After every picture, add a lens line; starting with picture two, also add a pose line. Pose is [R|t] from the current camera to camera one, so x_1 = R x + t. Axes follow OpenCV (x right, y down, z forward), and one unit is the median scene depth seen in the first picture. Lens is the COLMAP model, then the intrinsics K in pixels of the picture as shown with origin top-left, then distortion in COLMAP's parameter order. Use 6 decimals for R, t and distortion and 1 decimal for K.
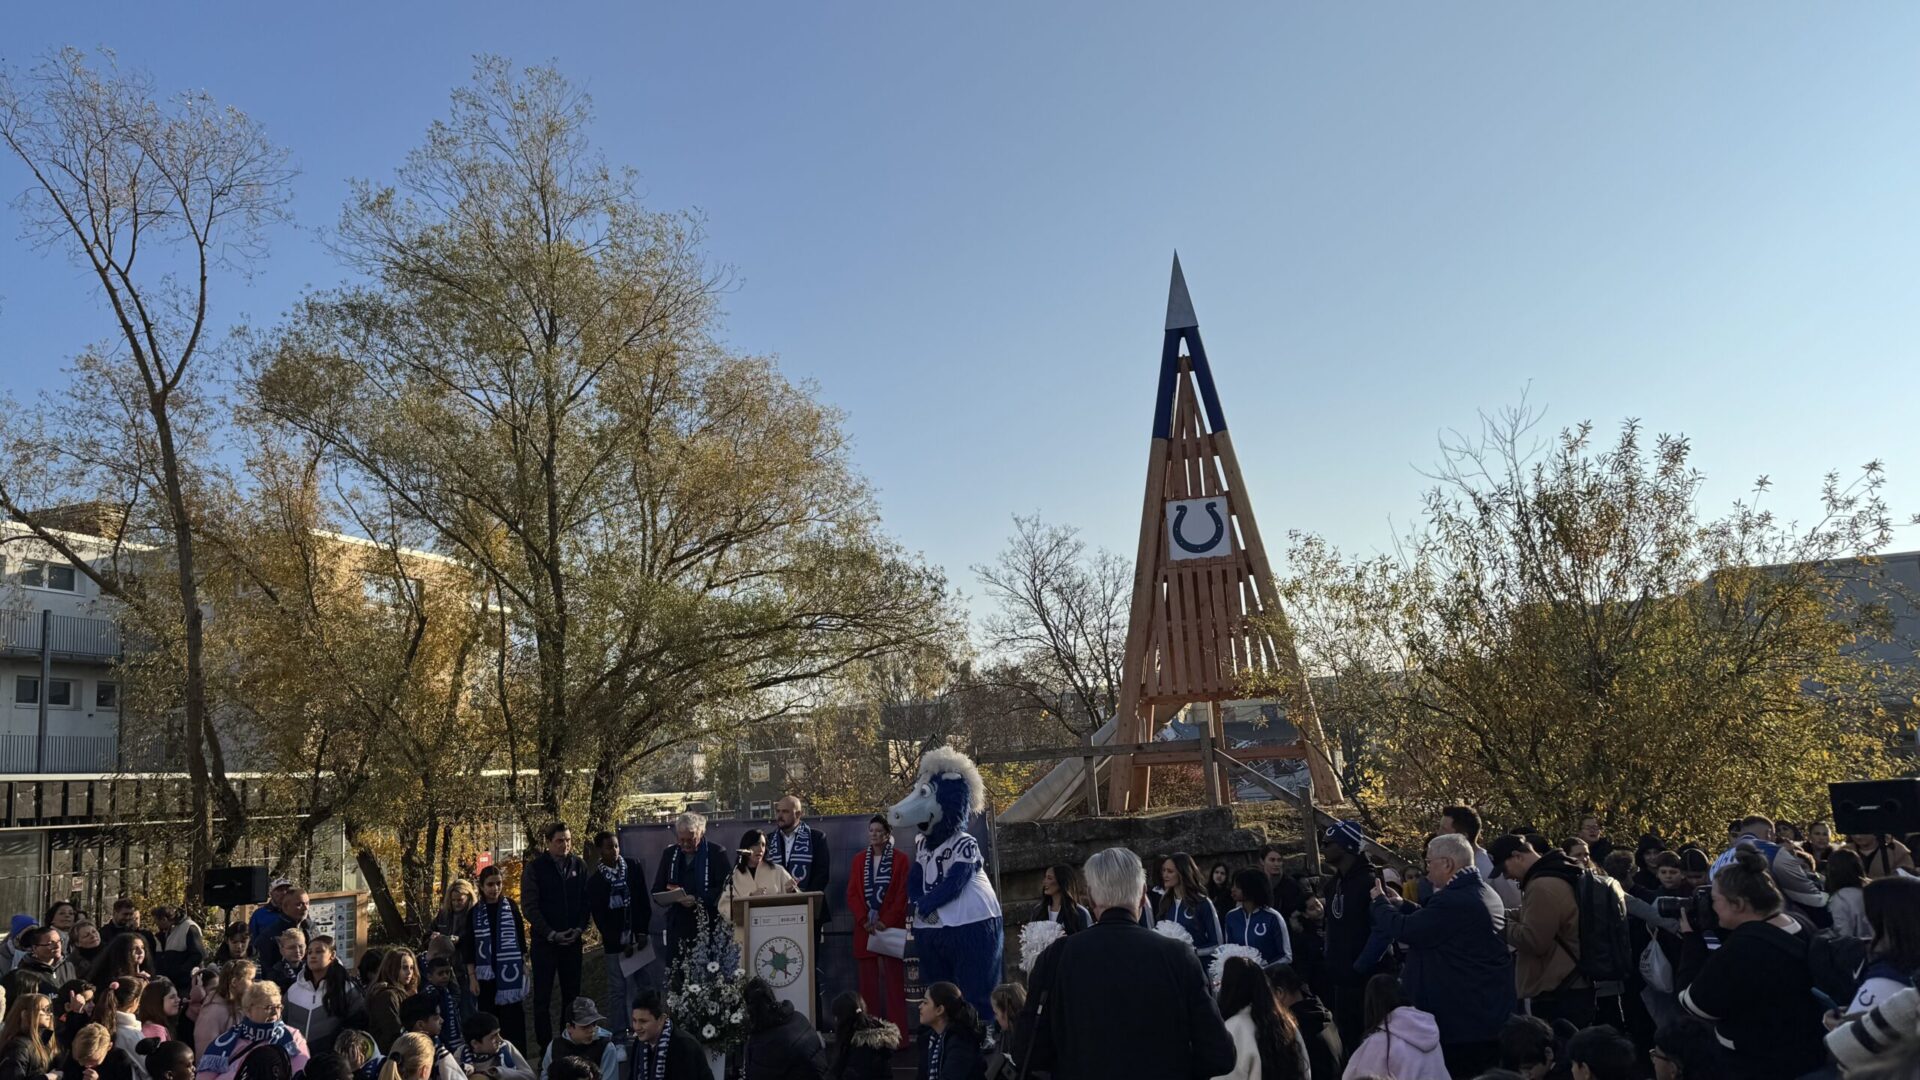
lens RADIAL K [[1435.6, 0, 960.0], [0, 1435.6, 540.0], [0, 0, 1]] dist [0.028339, -0.003959]
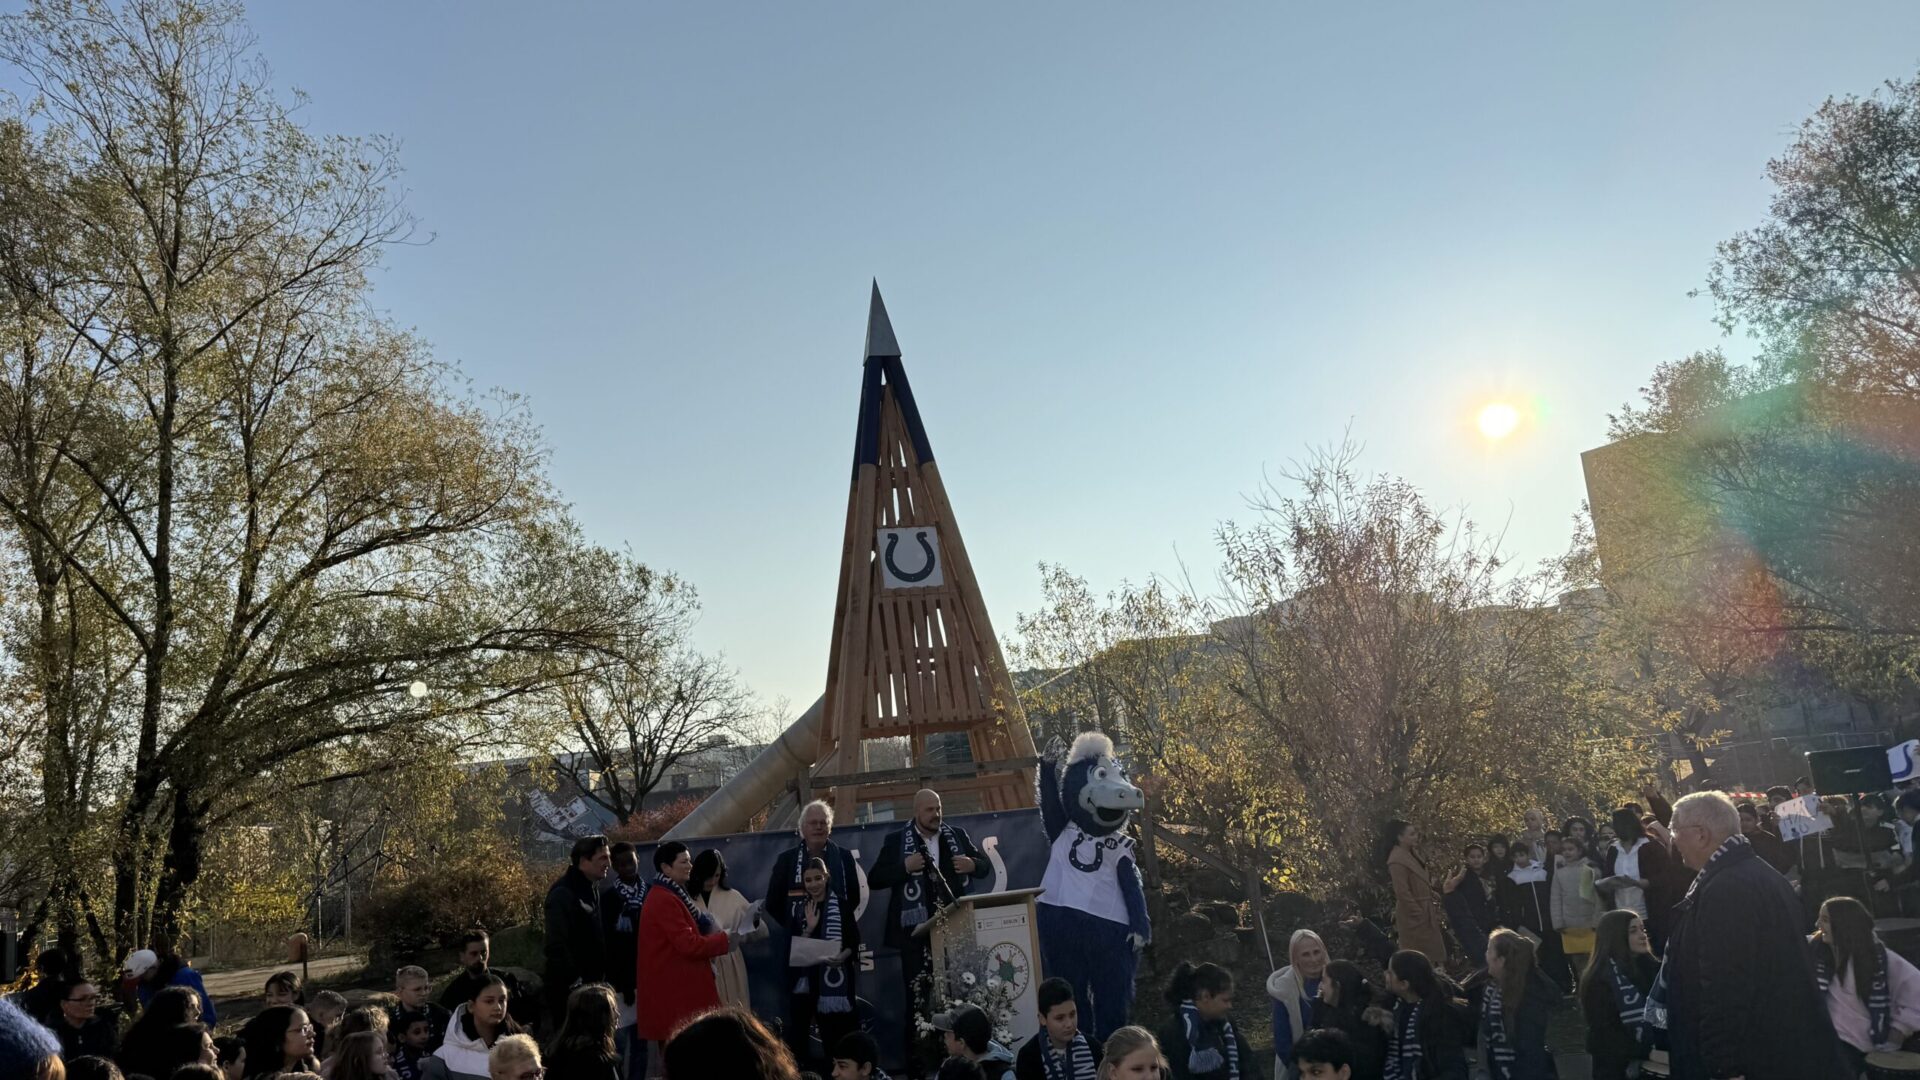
lens RADIAL K [[1439.1, 0, 960.0], [0, 1439.1, 540.0], [0, 0, 1]] dist [0.176047, 0.000101]
pose [[0.901555, 0.054095, 0.429269, -0.233271], [-0.031460, 0.997723, -0.059658, 0.038627], [-0.431519, 0.040280, 0.901204, 0.093665]]
